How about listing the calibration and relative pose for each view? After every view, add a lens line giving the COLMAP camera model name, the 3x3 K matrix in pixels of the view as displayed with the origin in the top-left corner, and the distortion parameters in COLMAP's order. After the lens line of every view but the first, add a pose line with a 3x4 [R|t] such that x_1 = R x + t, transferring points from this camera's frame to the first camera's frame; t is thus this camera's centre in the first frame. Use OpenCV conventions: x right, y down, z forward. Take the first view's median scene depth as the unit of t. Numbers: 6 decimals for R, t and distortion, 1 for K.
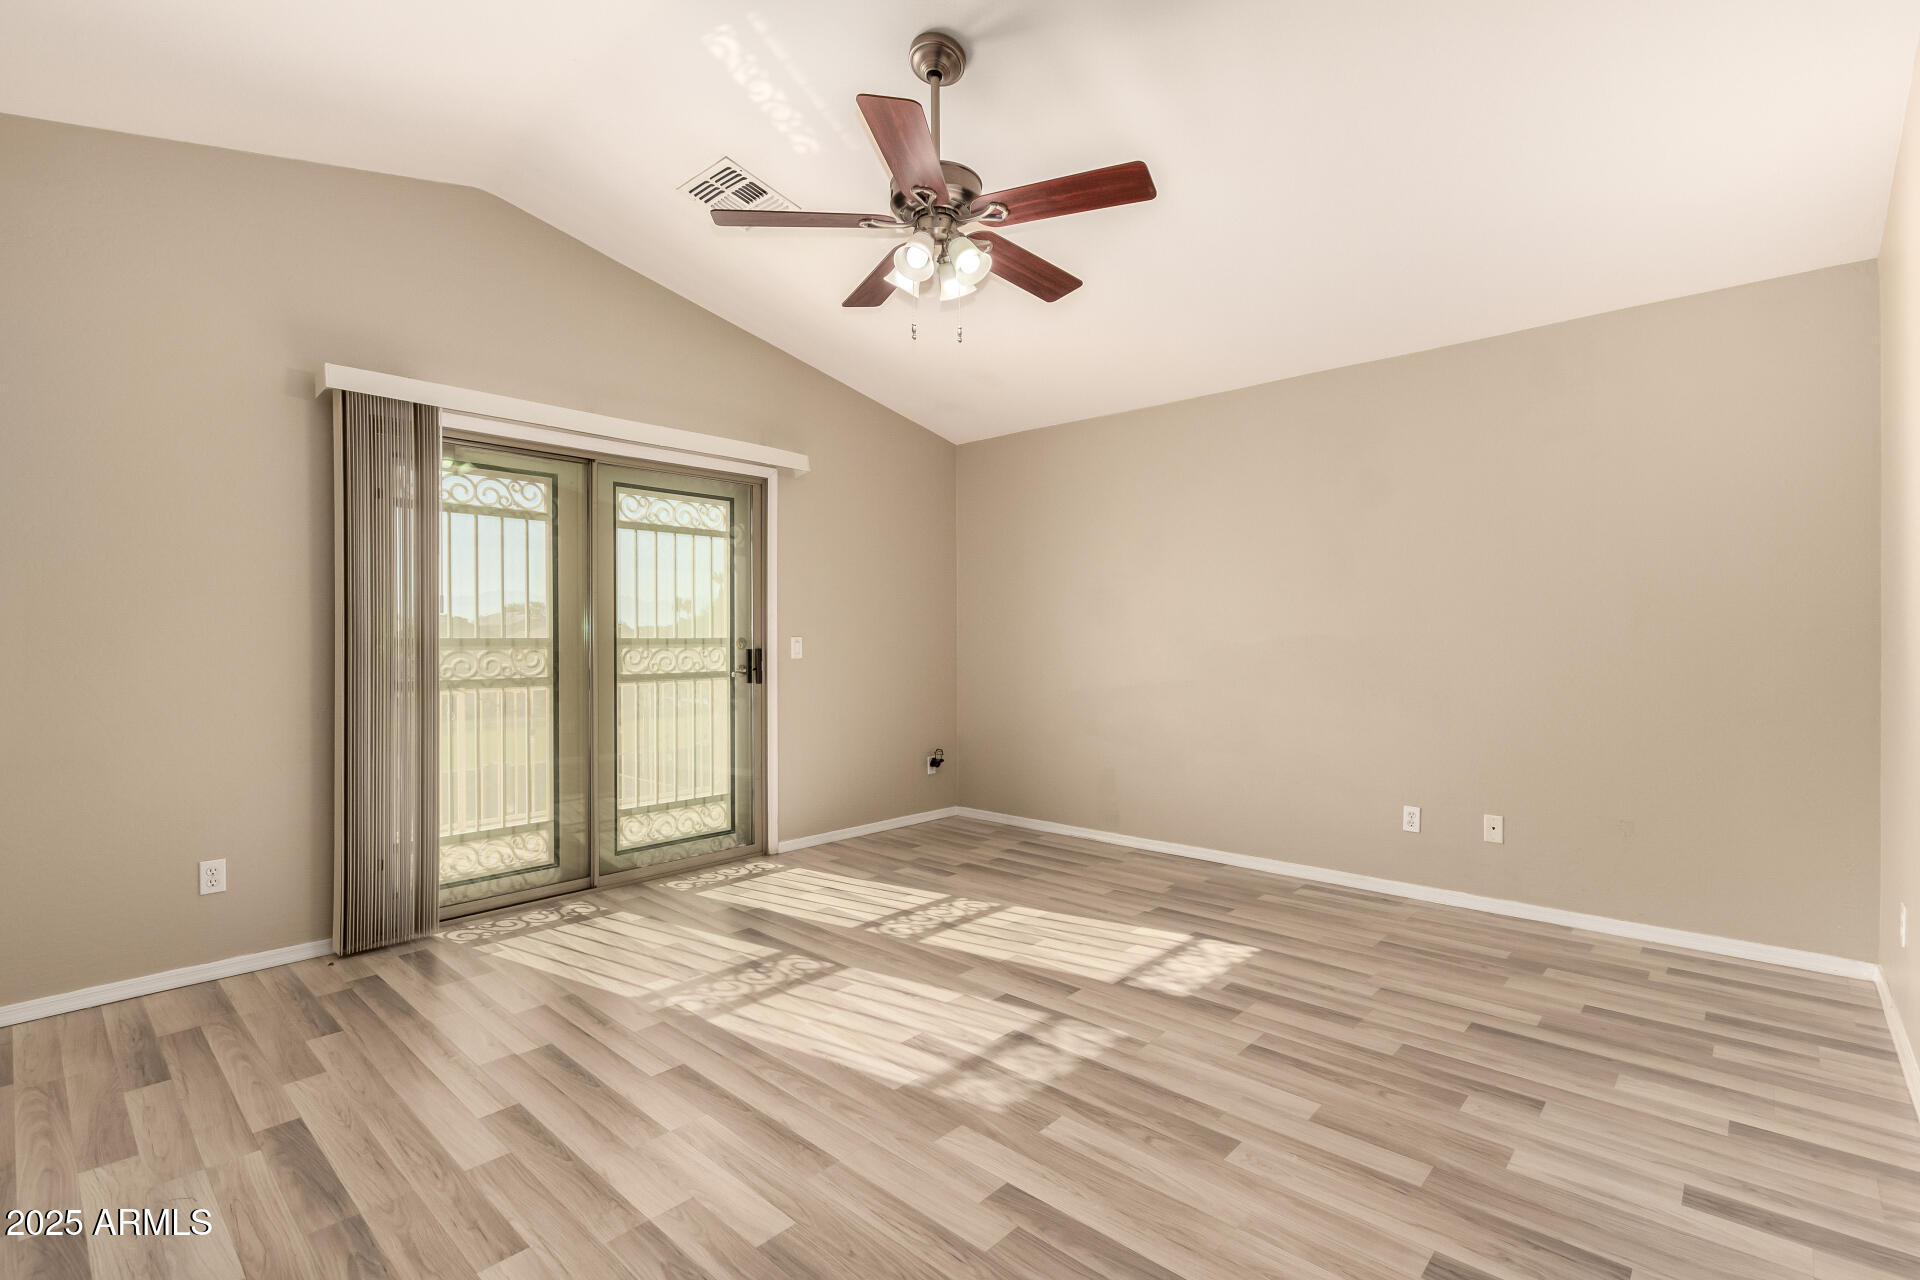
lens RADIAL K [[877.6, 0, 960.0], [0, 877.6, 640.0], [0, 0, 1]] dist [-0.002338, -0.000812]
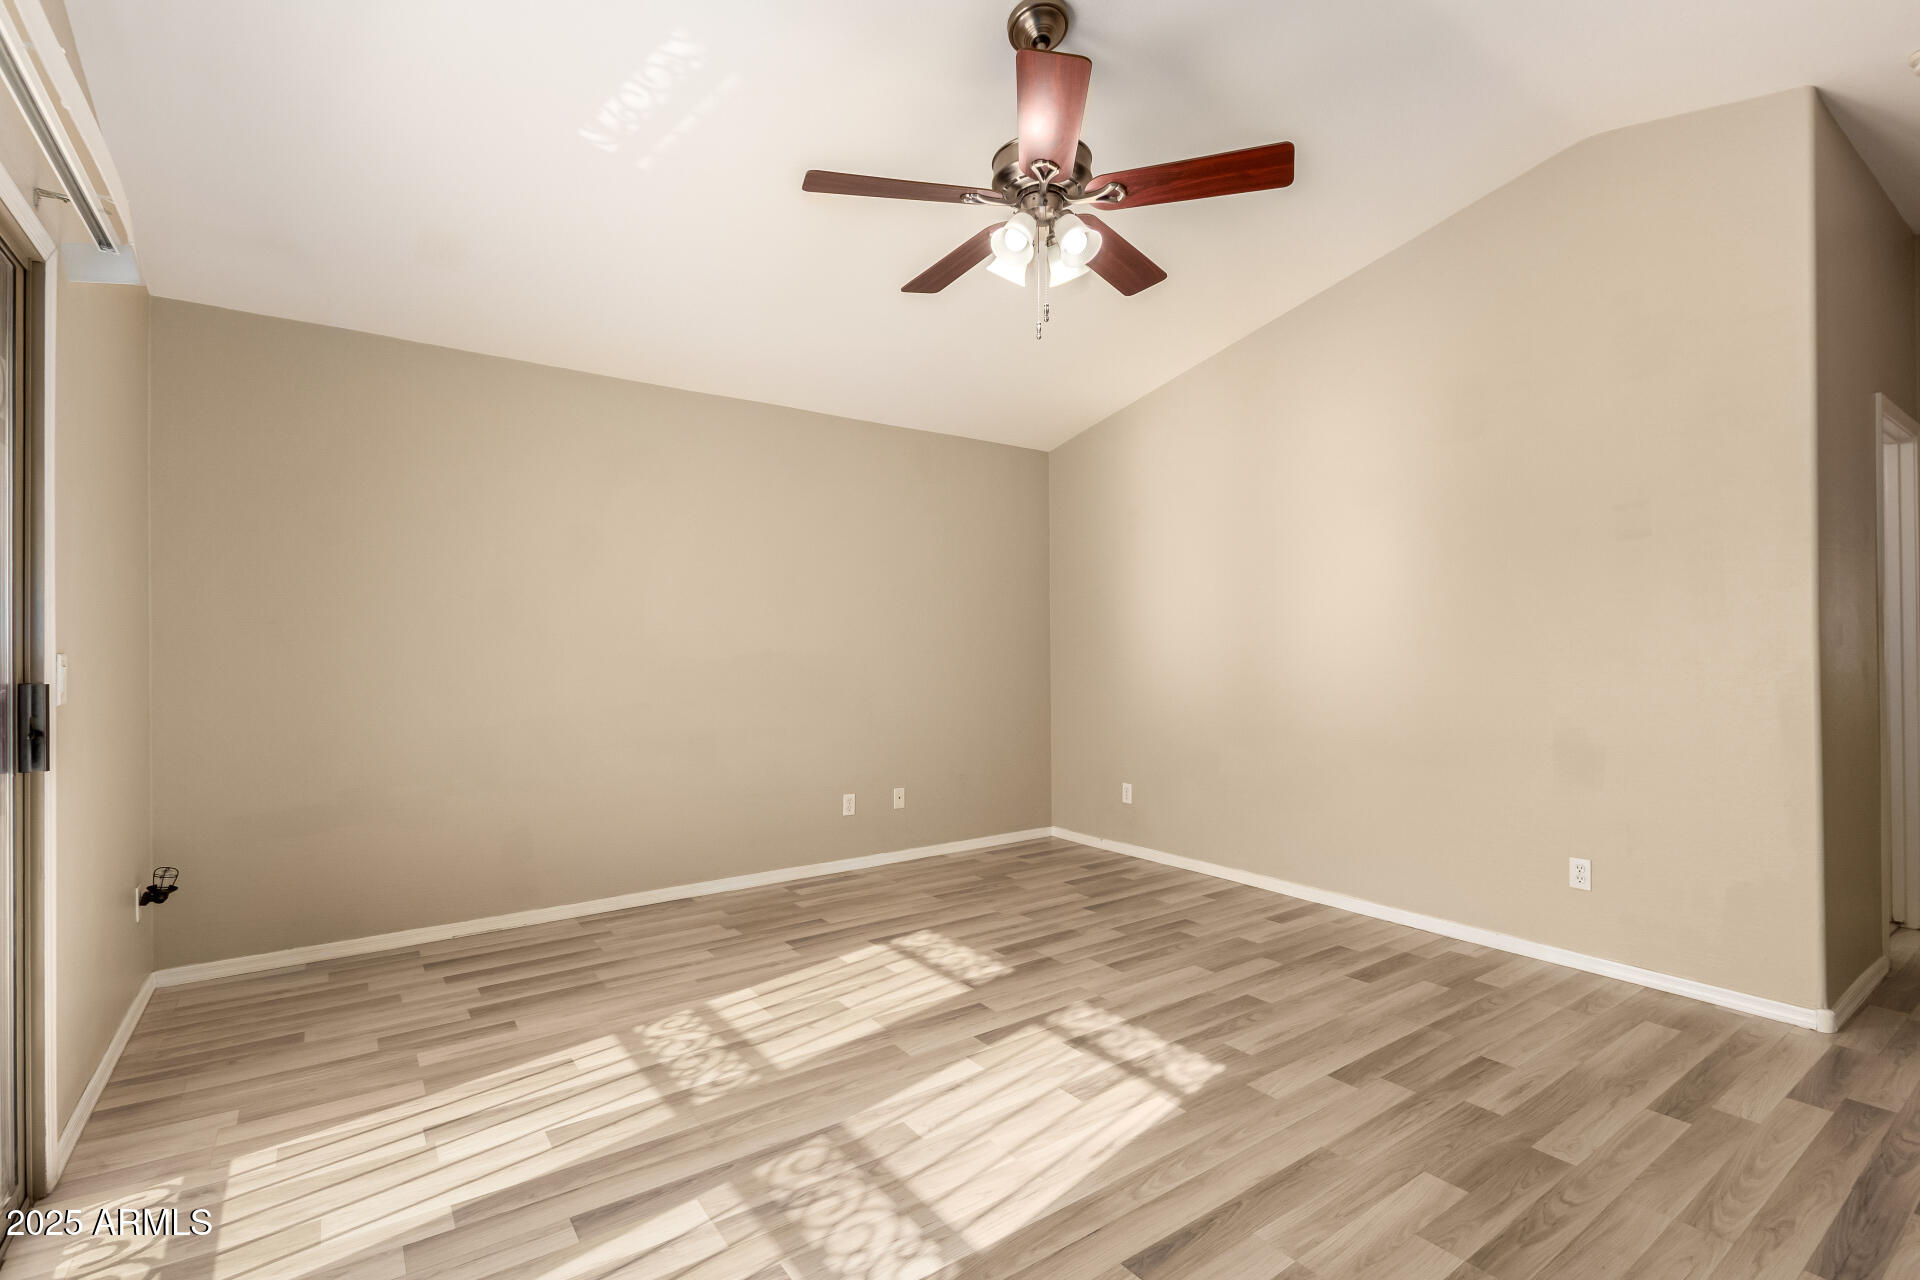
lens RADIAL K [[877.6, 0, 960.0], [0, 877.6, 640.0], [0, 0, 1]] dist [-0.002338, -0.000812]
pose [[0.203529, 0.012841, 0.978985, -0.832974], [0.007525, 0.999864, -0.014679, -0.003452], [-0.979040, 0.010354, 0.203404, 0.791793]]
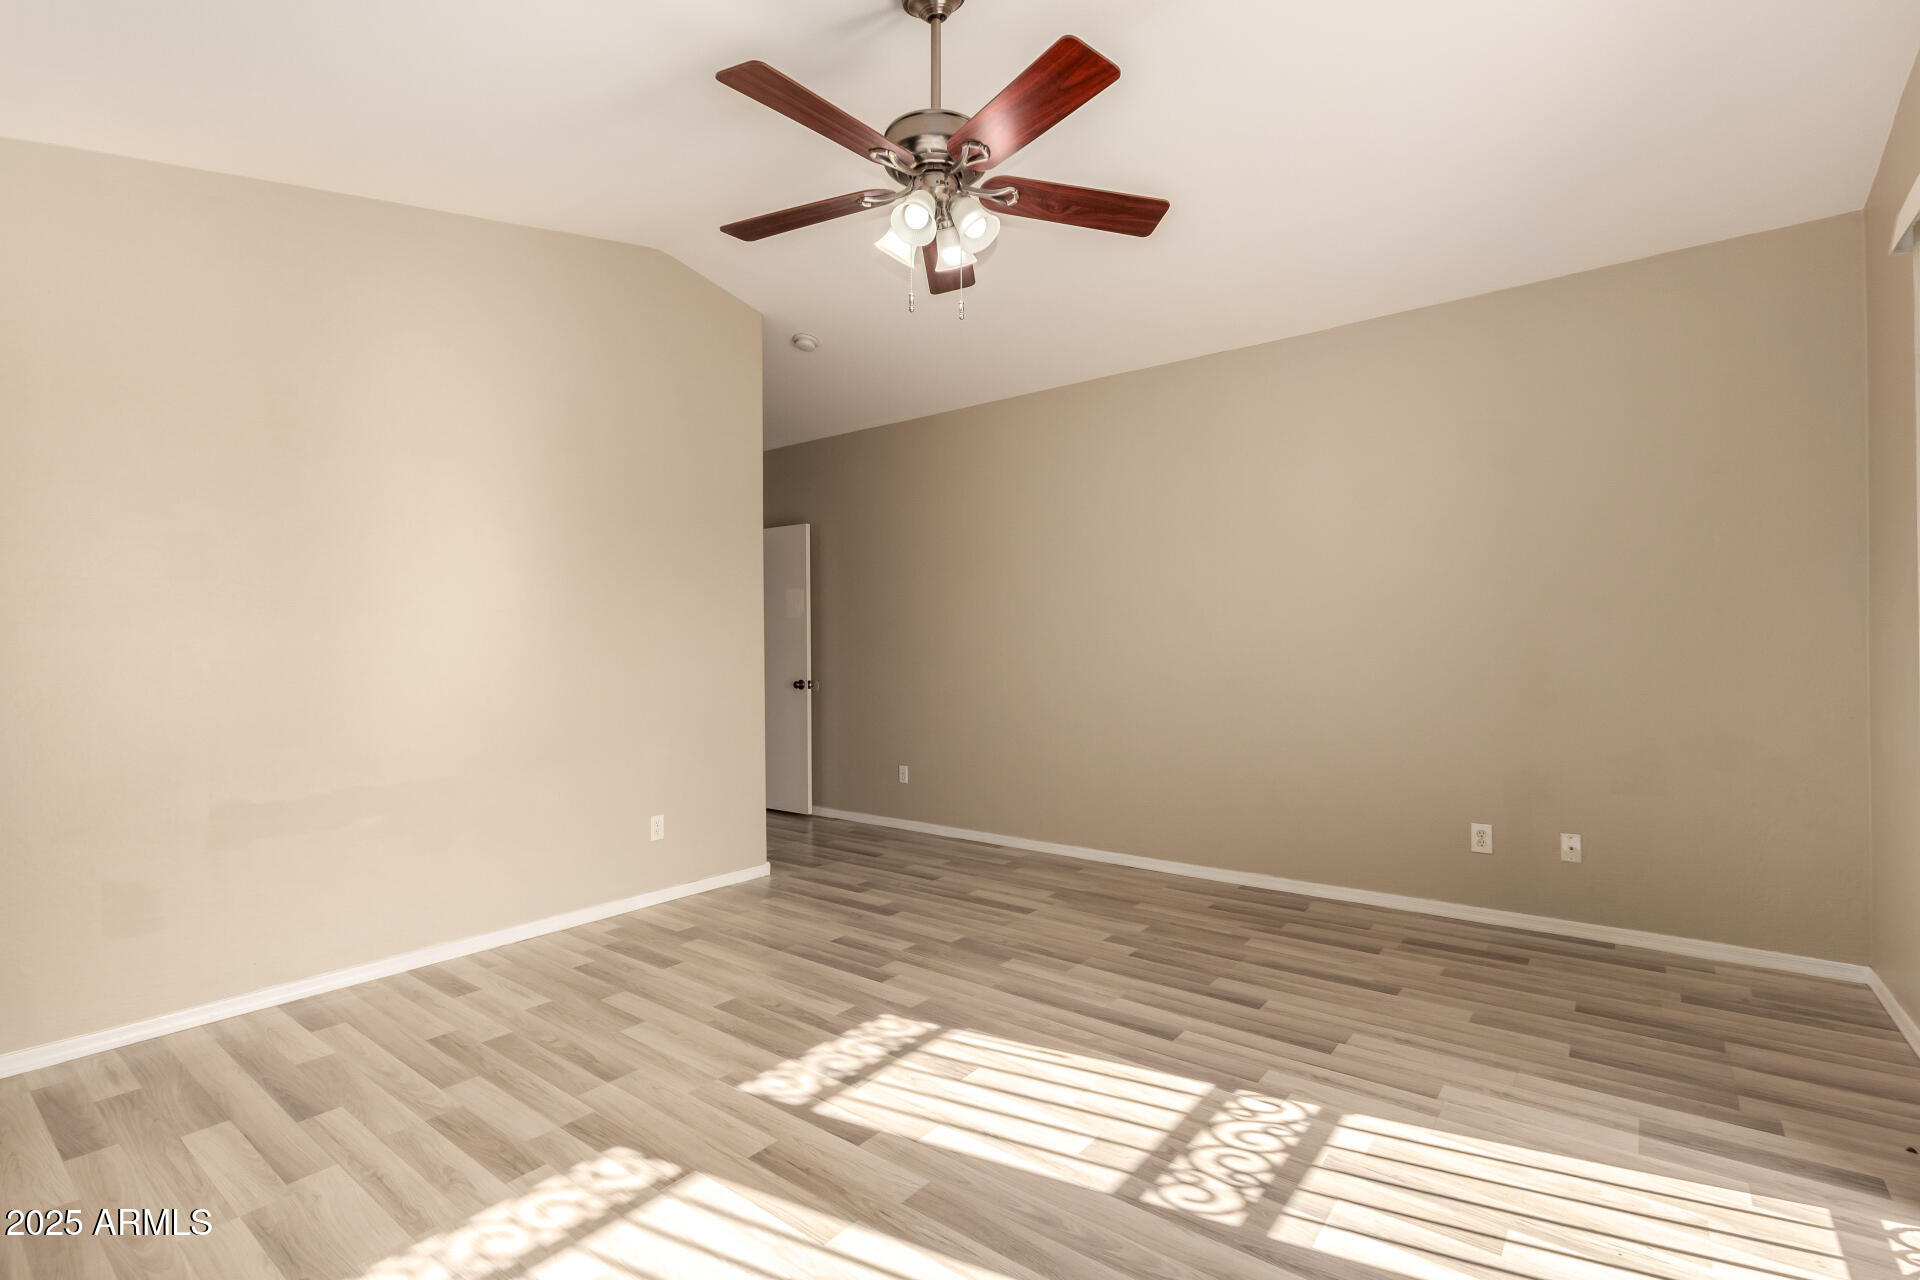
lens RADIAL K [[877.6, 0, 960.0], [0, 877.6, 640.0], [0, 0, 1]] dist [-0.002338, -0.000812]
pose [[-0.996011, 0.009311, -0.088746, 0.029507], [0.009785, 0.999940, -0.004902, -0.005700], [0.088695, -0.005750, -0.996042, 1.661456]]
